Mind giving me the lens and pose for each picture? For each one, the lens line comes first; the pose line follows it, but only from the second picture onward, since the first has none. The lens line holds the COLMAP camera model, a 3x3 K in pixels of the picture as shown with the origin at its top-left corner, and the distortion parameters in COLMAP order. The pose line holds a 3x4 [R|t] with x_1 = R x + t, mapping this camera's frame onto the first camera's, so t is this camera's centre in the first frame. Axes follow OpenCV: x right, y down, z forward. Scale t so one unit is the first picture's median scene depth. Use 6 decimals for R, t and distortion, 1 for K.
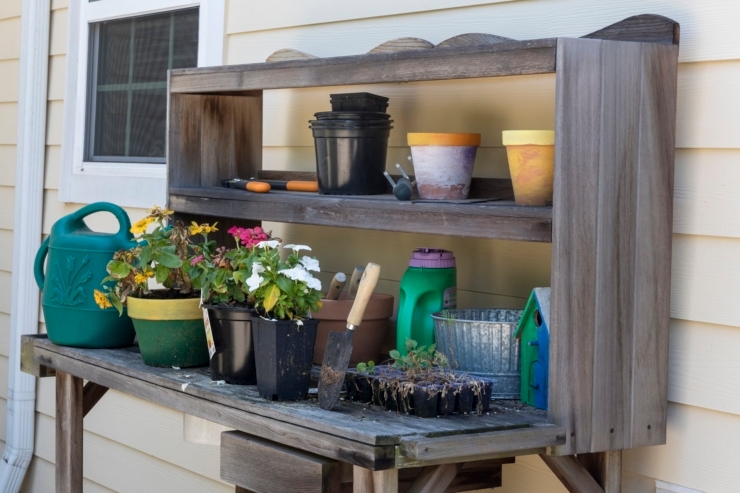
lens RADIAL K [[2027.4, 0, 369.7], [0, 2027.4, 245.9], [0, 0, 1]] dist [-0.056901, 0.000000]
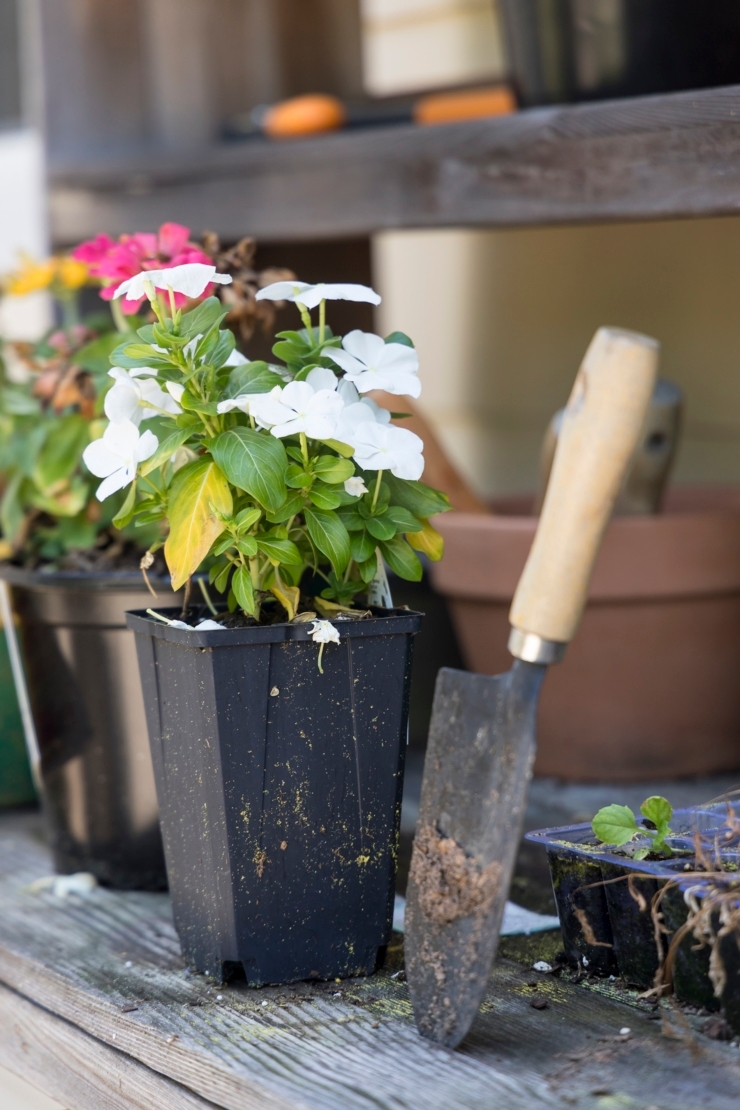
lens RADIAL K [[3041.0, 0, 370.2], [0, 3041.0, 559.6], [0, 0, 1]] dist [-0.056901, 0.000000]
pose [[0.979719, -0.047801, -0.194593, 0.034520], [0.054750, 0.998035, 0.030487, 0.020256], [0.192754, -0.040523, 0.980410, 0.676148]]
